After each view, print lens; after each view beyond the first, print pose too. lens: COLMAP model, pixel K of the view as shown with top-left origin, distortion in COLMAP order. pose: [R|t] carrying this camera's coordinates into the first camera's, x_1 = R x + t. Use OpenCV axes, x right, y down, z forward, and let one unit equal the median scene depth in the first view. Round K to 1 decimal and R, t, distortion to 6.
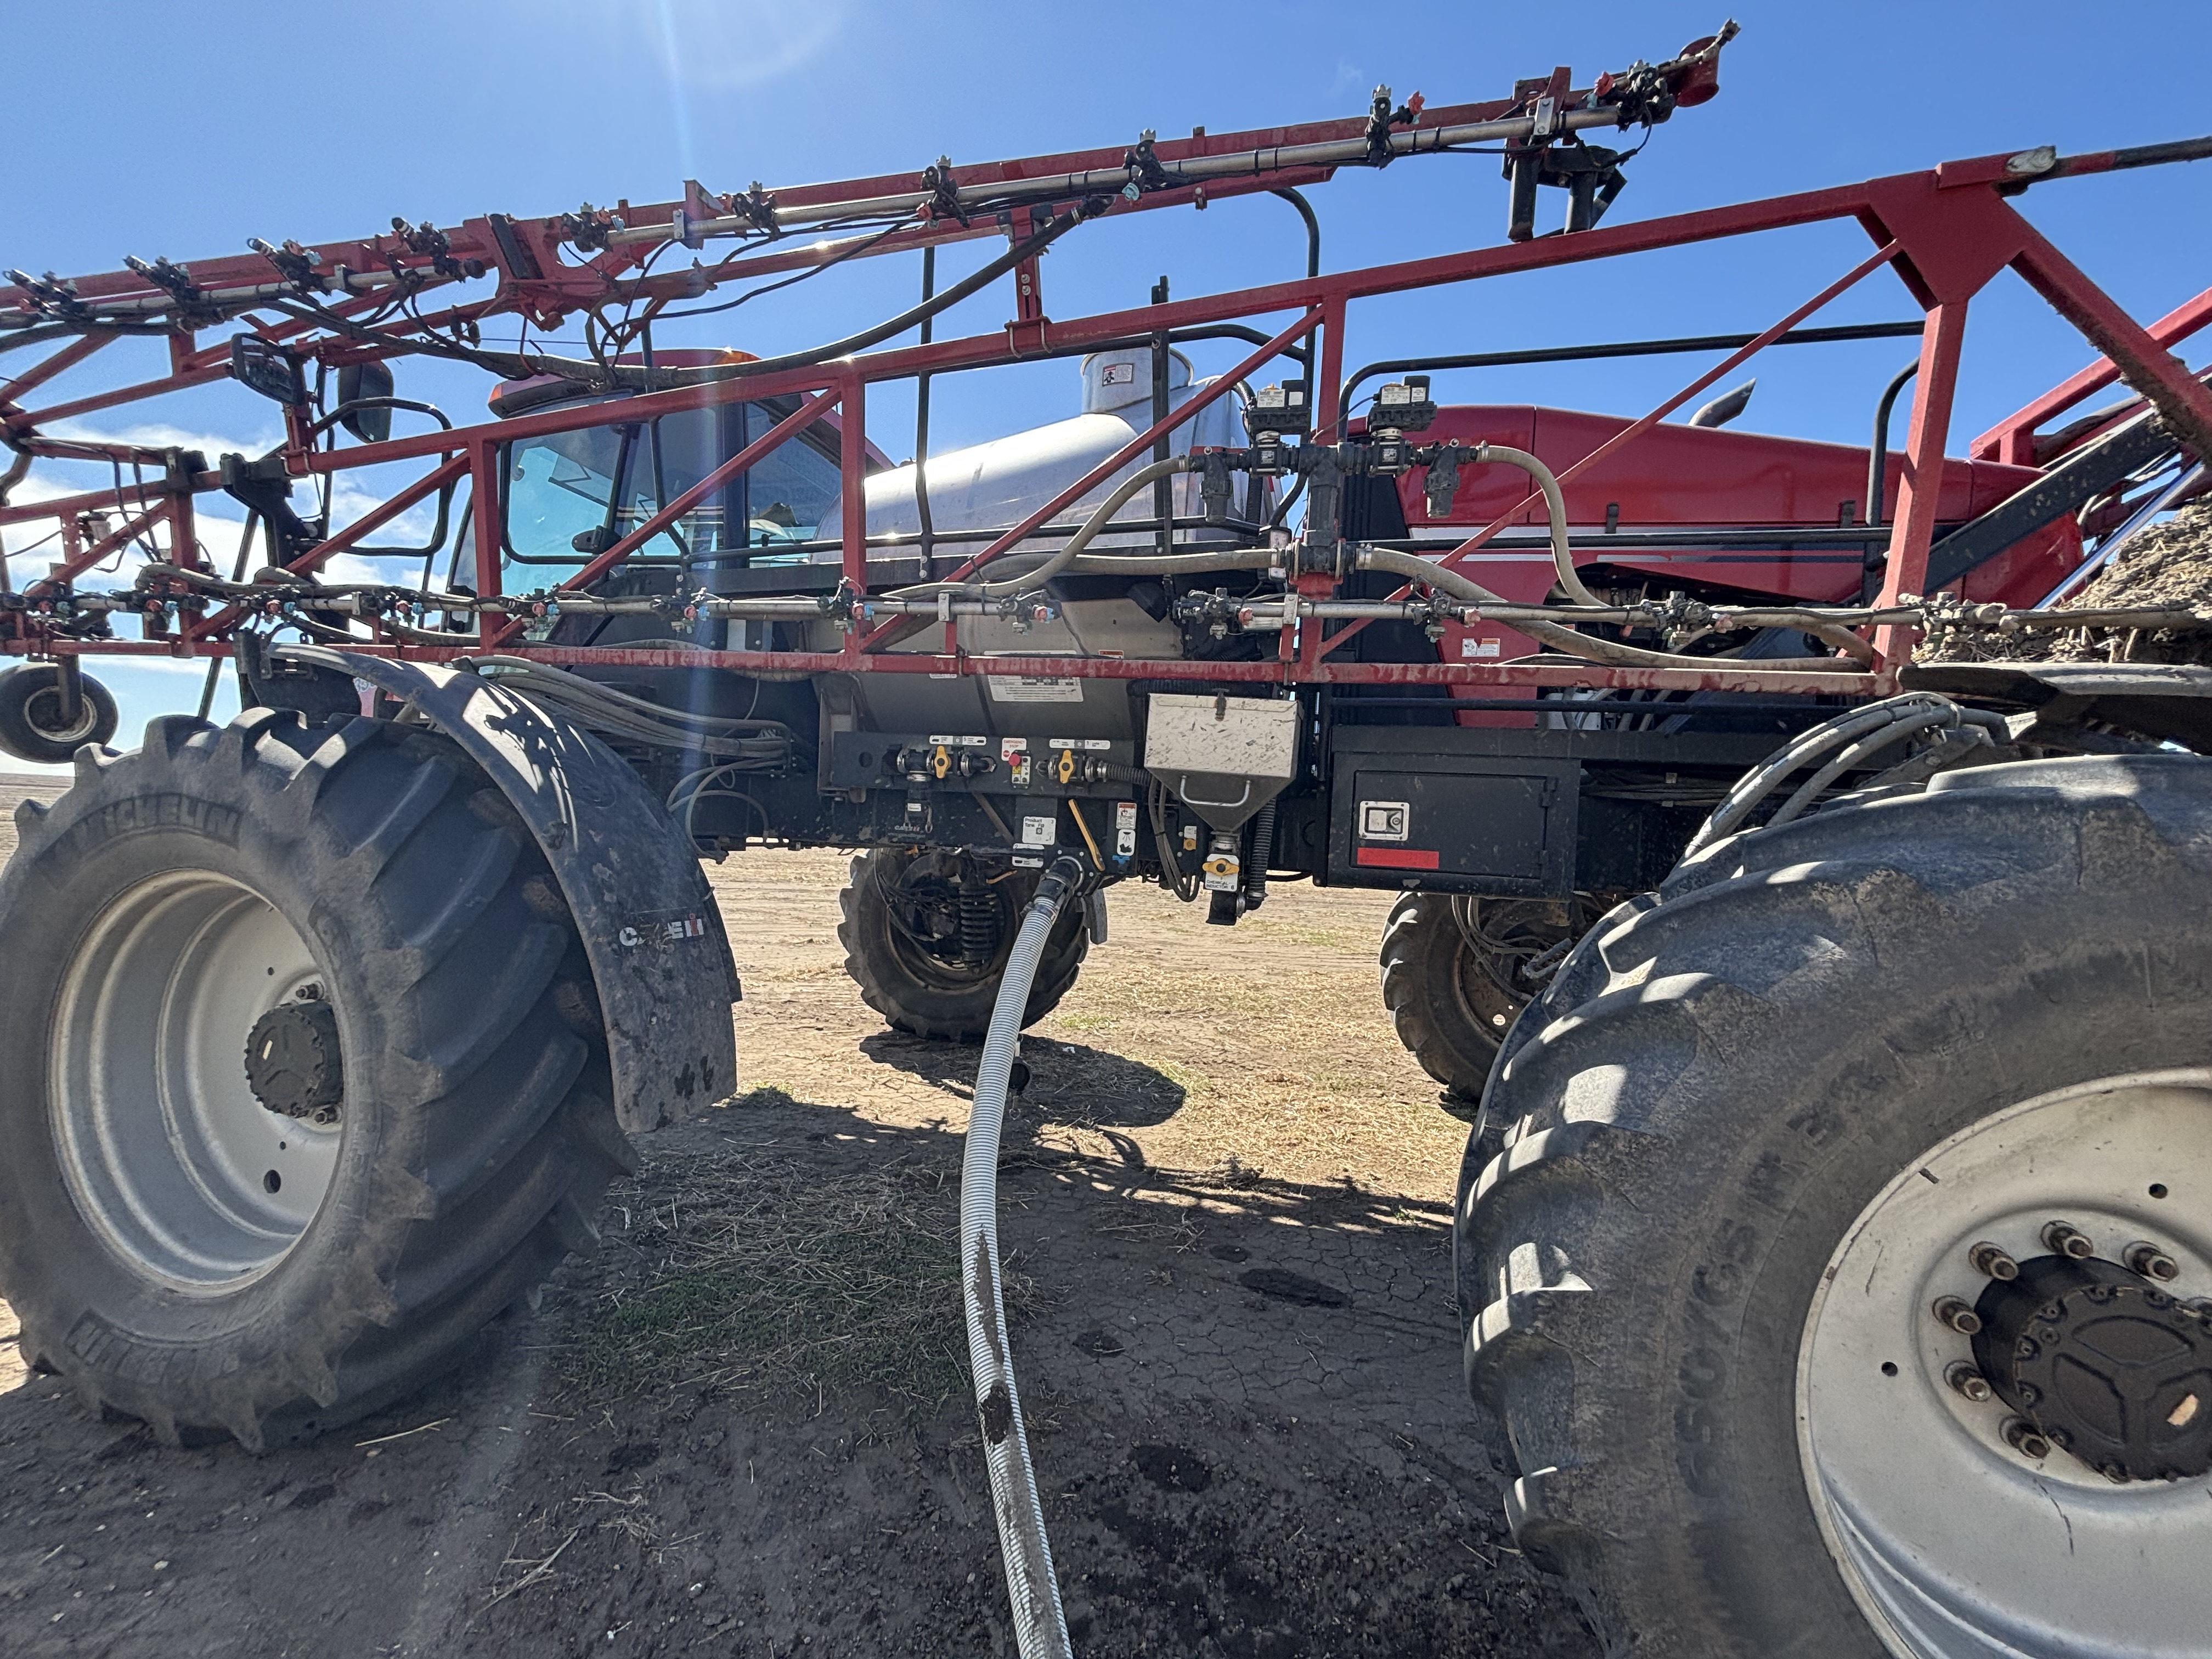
lens RADIAL K [[890.0, 0, 1105.7], [0, 890.0, 825.1], [0, 0, 1]] dist [-0.001930, 0.000147]
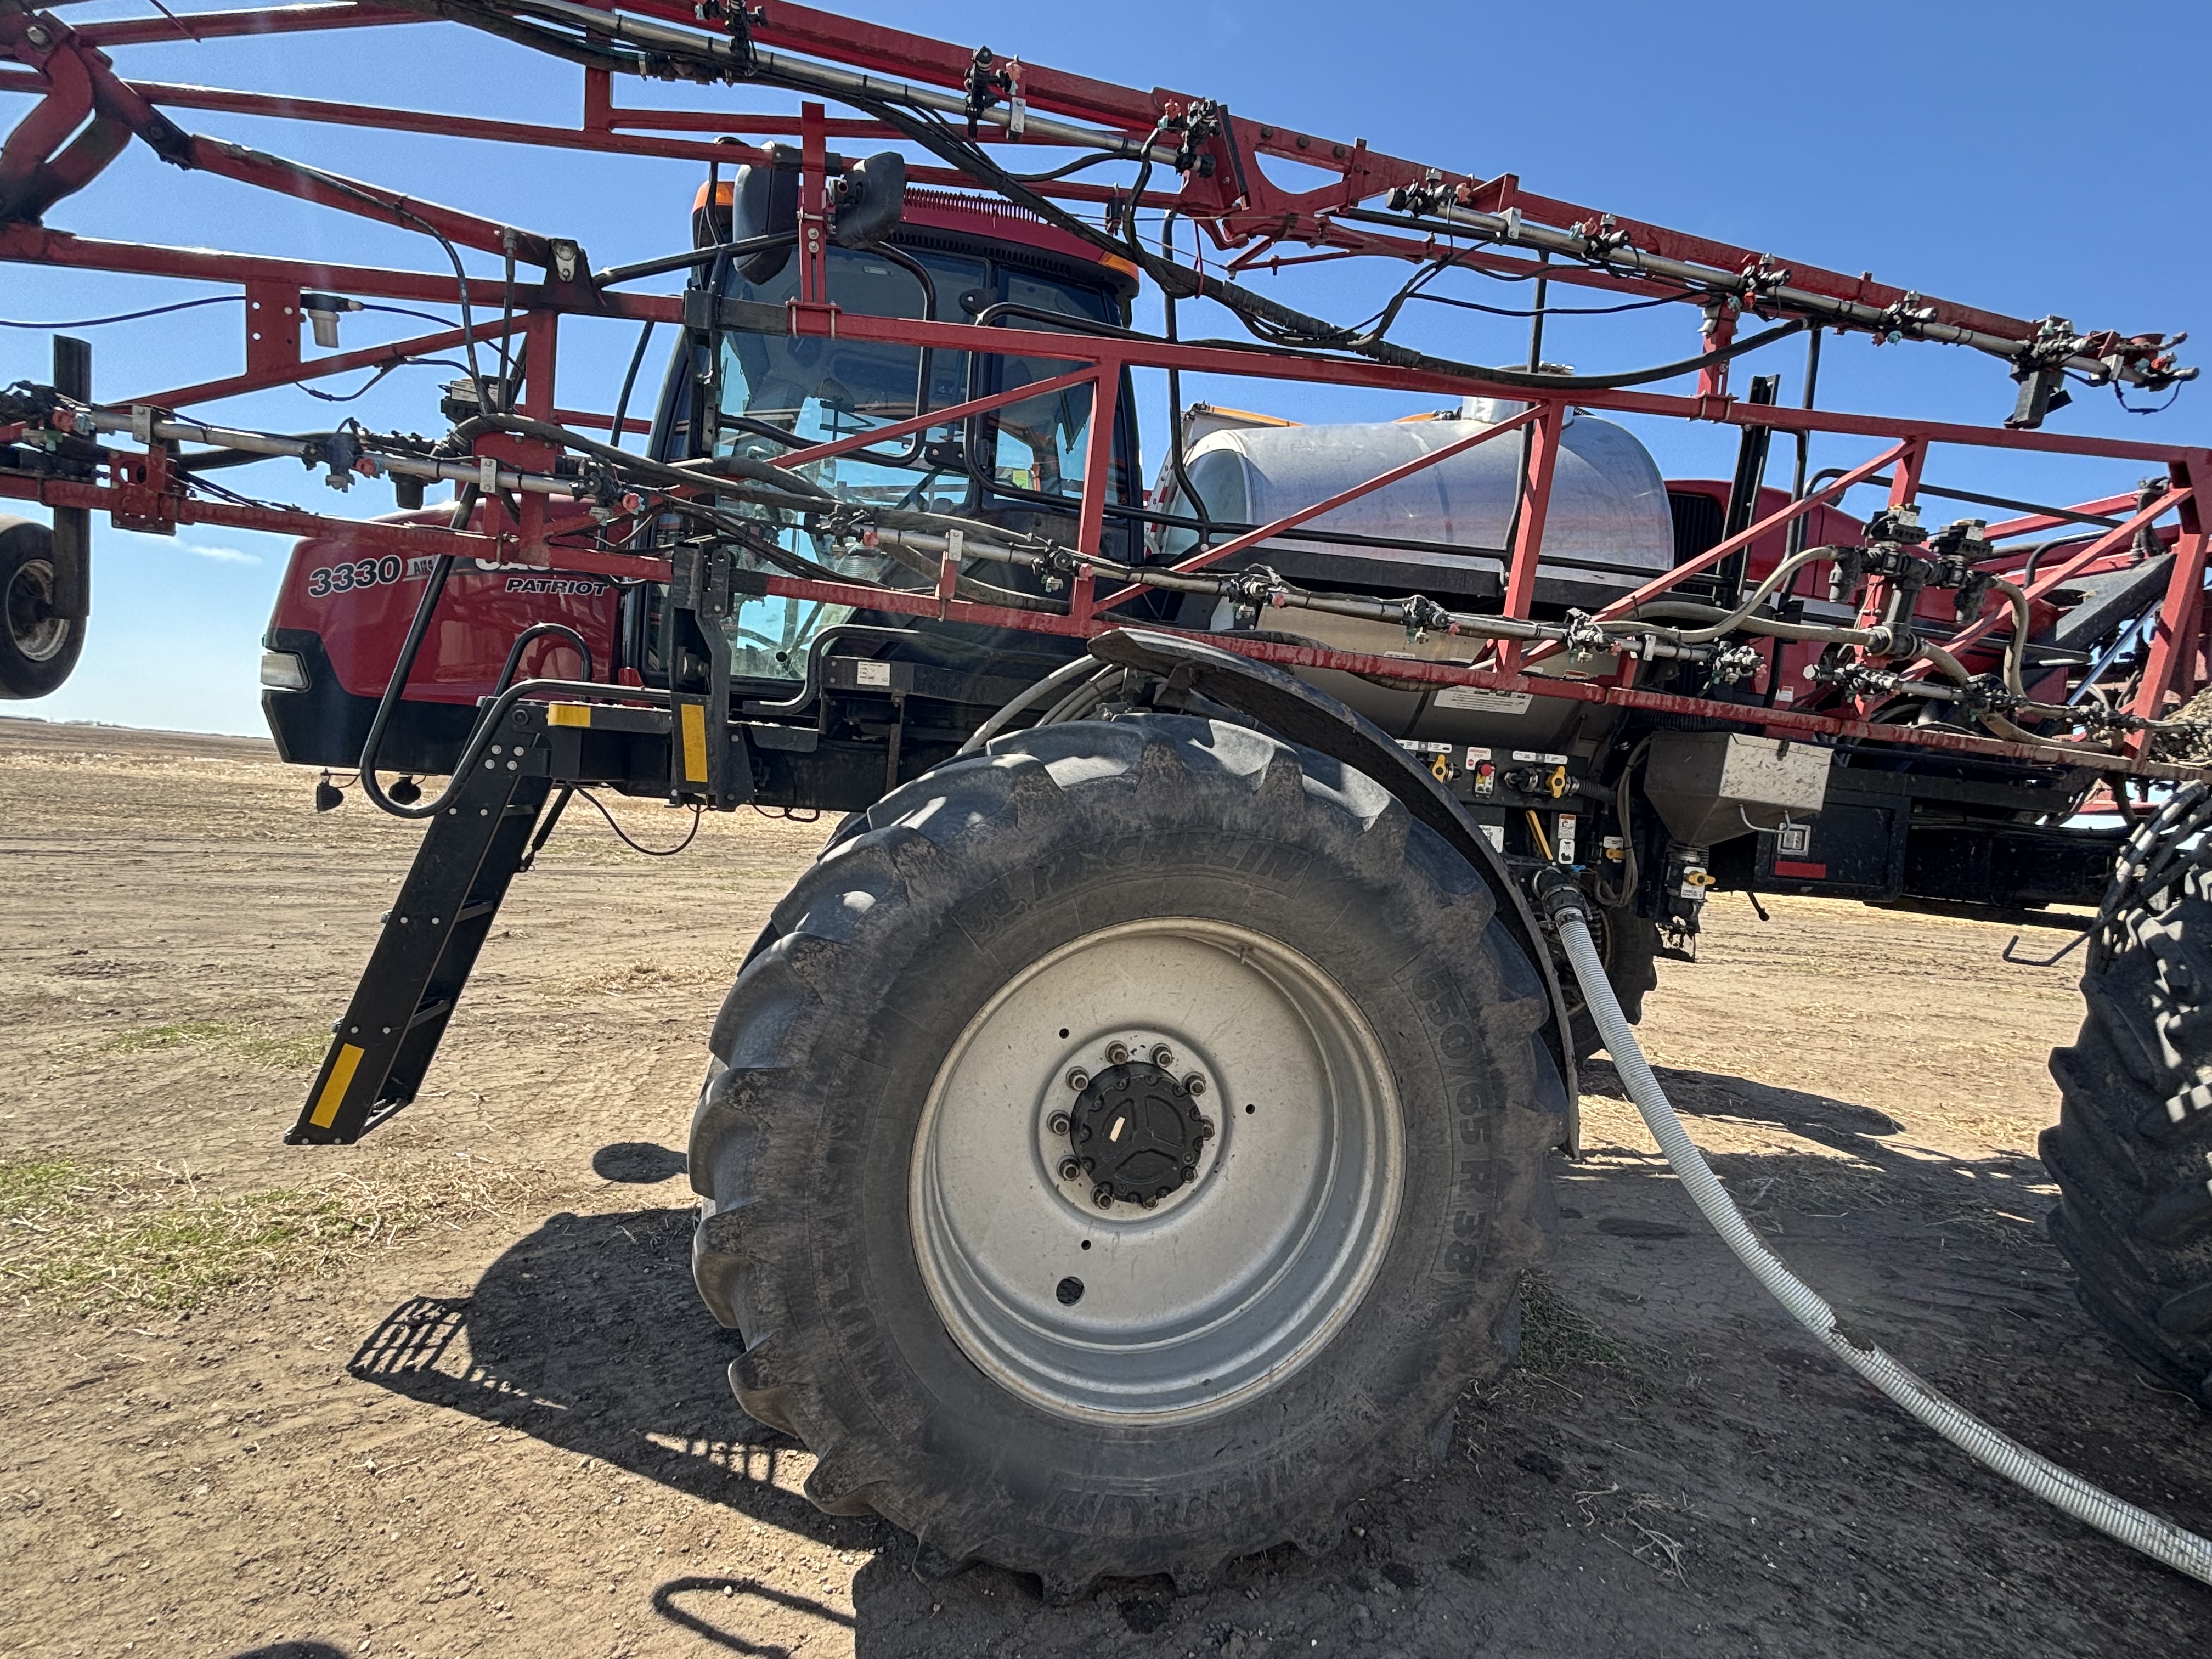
lens RADIAL K [[1066.1, 0, 1086.3], [0, 1066.1, 819.3], [0, 0, 1]] dist [0.001096, -0.000913]
pose [[0.885635, 0.009274, 0.464289, -1.245137], [-0.034846, 0.998309, 0.046528, -0.066938], [-0.463072, -0.057385, 0.884461, 0.143862]]
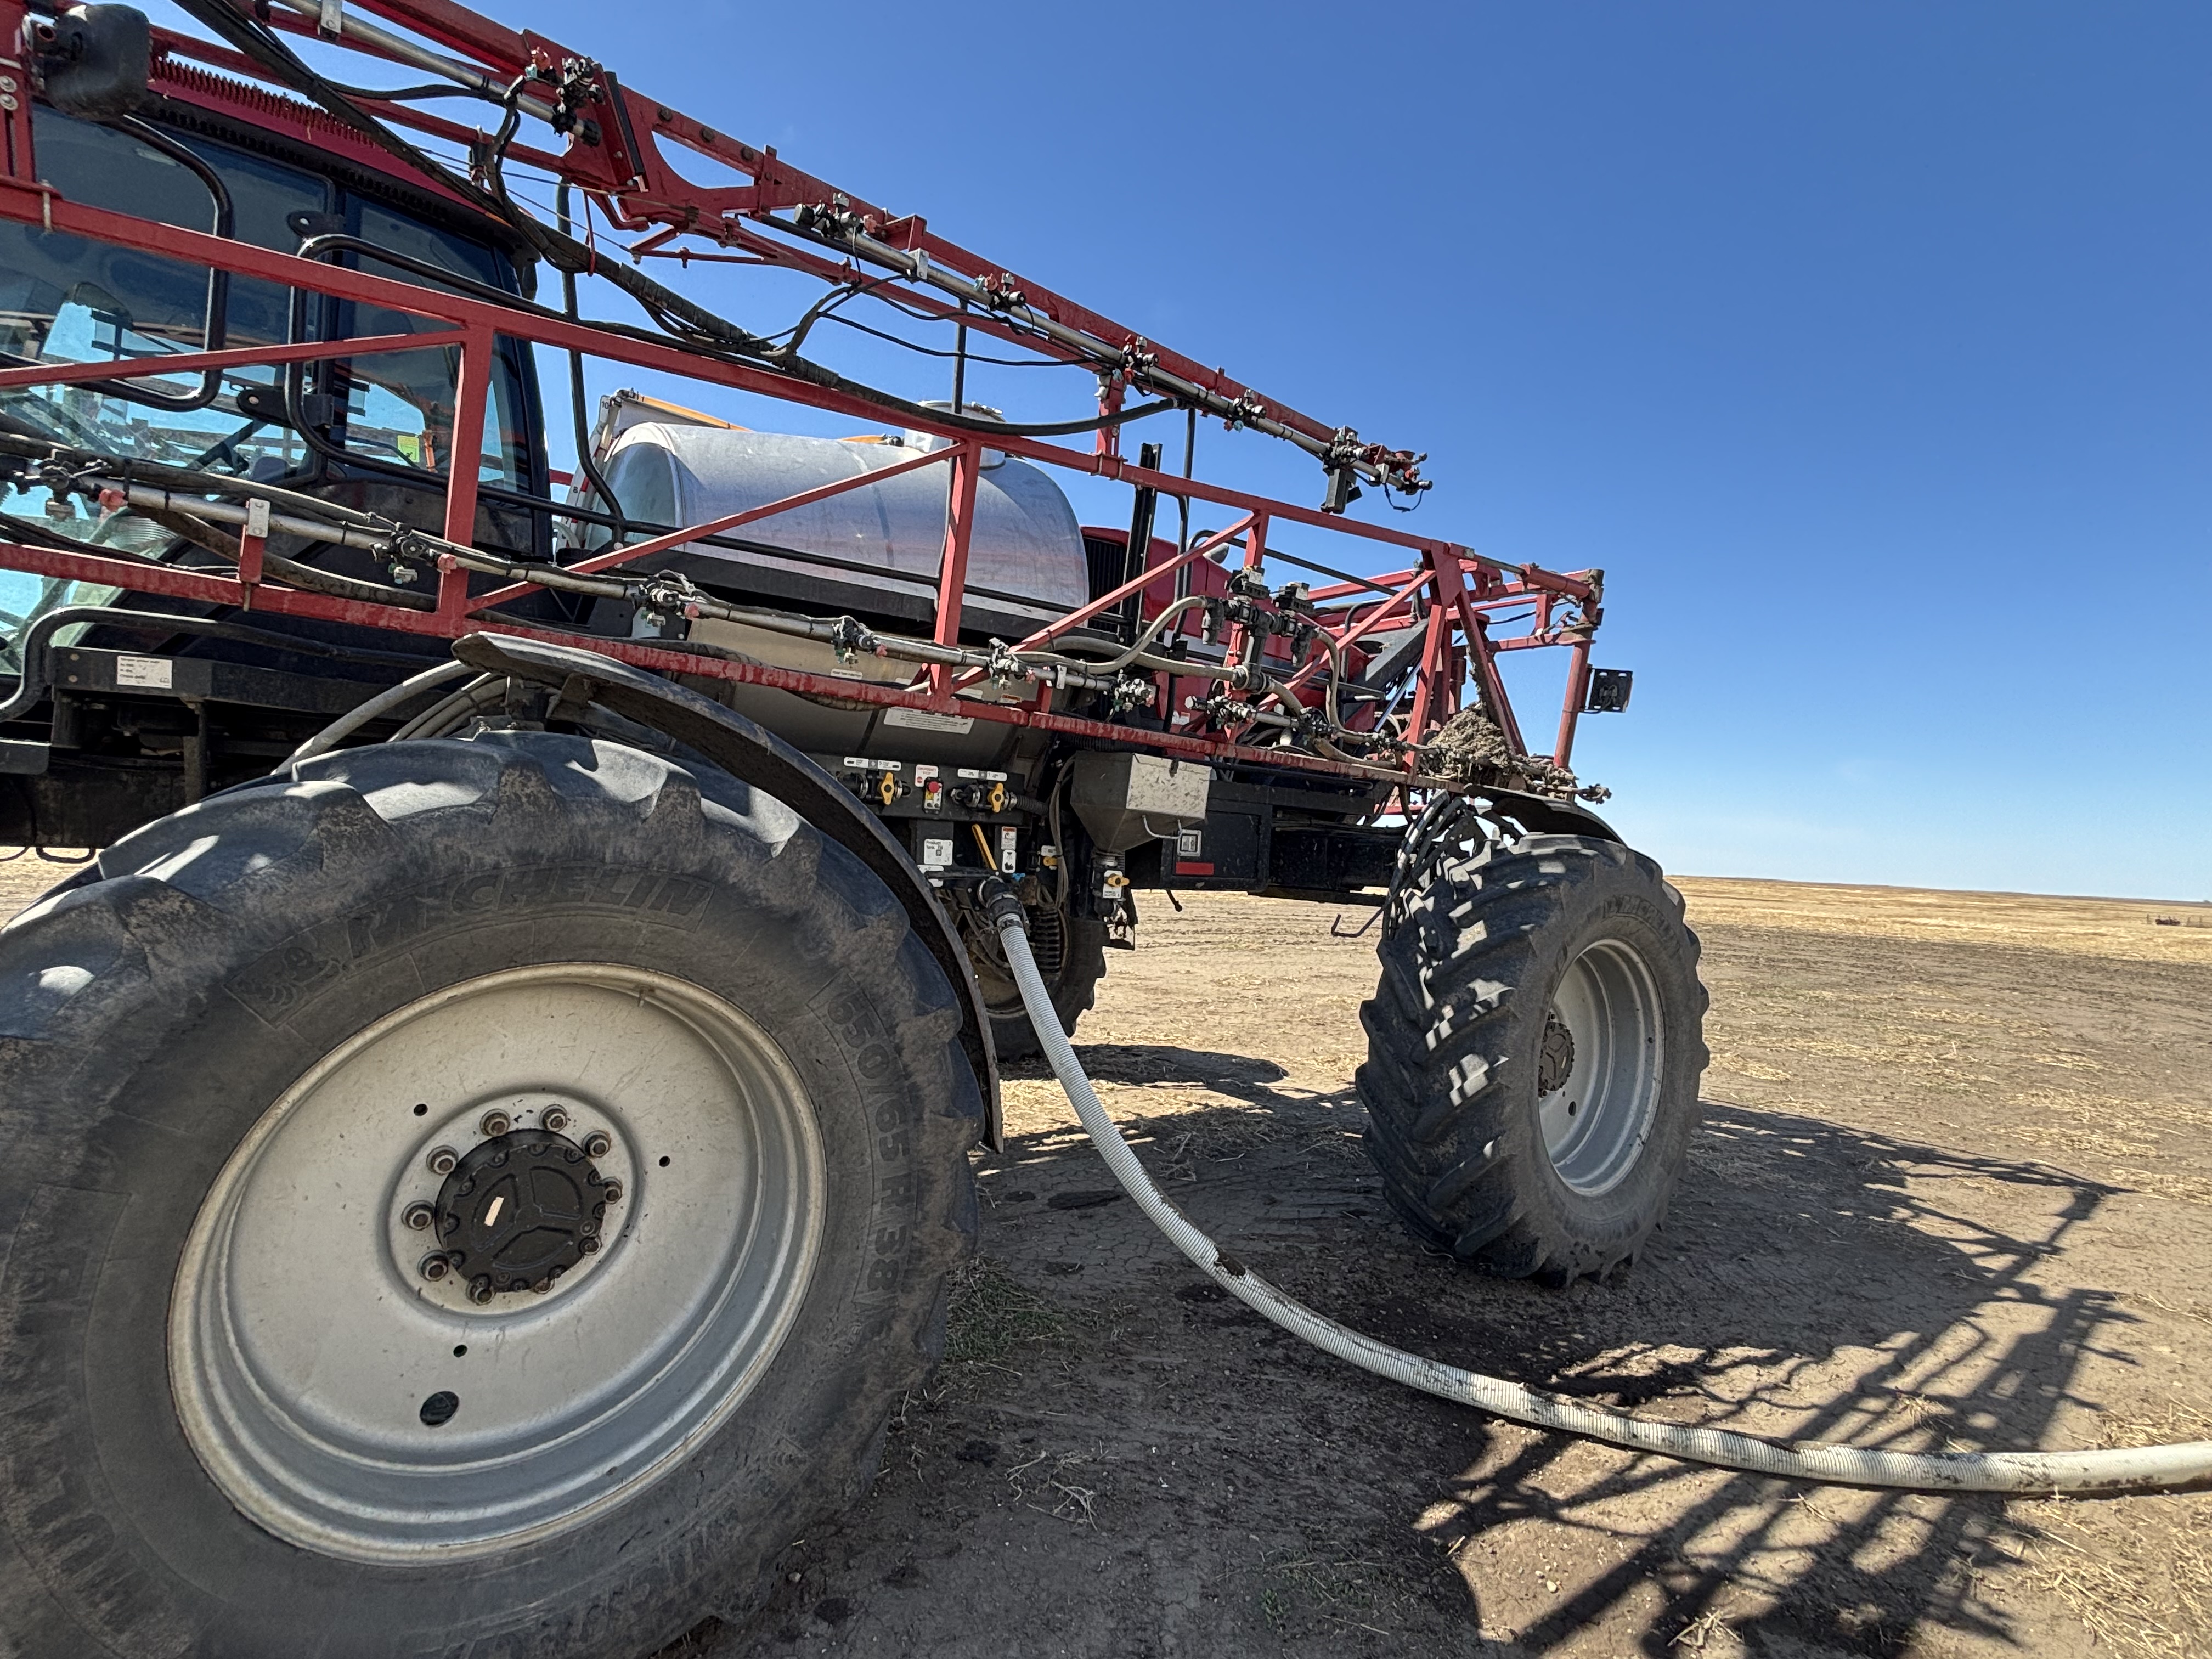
lens RADIAL K [[1066.1, 0, 1090.7], [0, 1066.1, 819.1], [0, 0, 1]] dist [0.001096, -0.000913]
pose [[0.588052, -0.003923, 0.808813, -1.180454], [-0.025198, 0.999414, 0.023168, -0.079506], [-0.808430, -0.034005, 0.587609, 0.112043]]
